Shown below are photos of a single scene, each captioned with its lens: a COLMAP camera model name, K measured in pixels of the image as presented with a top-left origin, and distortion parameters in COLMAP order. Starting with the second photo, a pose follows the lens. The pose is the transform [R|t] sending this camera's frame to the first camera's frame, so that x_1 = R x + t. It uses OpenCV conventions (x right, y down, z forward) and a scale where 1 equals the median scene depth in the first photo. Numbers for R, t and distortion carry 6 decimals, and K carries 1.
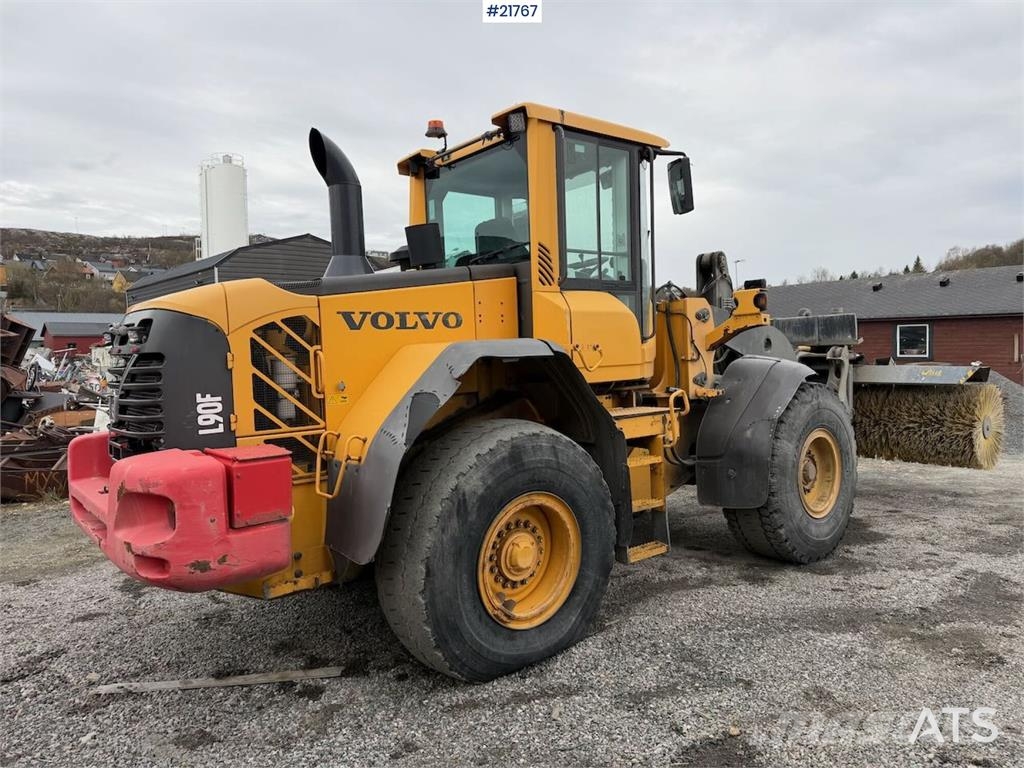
lens RADIAL K [[715.5, 0, 514.0], [0, 715.5, 367.4], [0, 0, 1]] dist [0.056212, -0.064547]
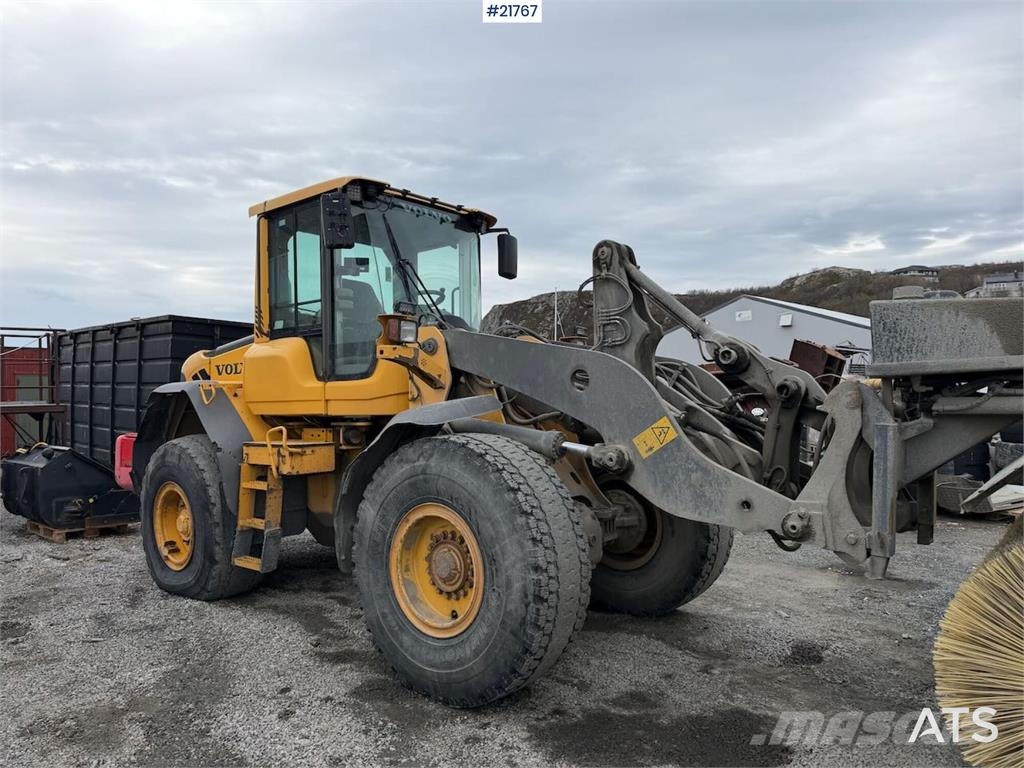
lens RADIAL K [[715.5, 0, 514.1], [0, 715.5, 377.8], [0, 0, 1]] dist [0.056212, -0.064547]
pose [[0.168845, -0.004037, -0.985634, 1.525263], [-0.015522, 0.999857, -0.006755, -0.043981], [0.985520, 0.016439, 0.168758, 1.321101]]
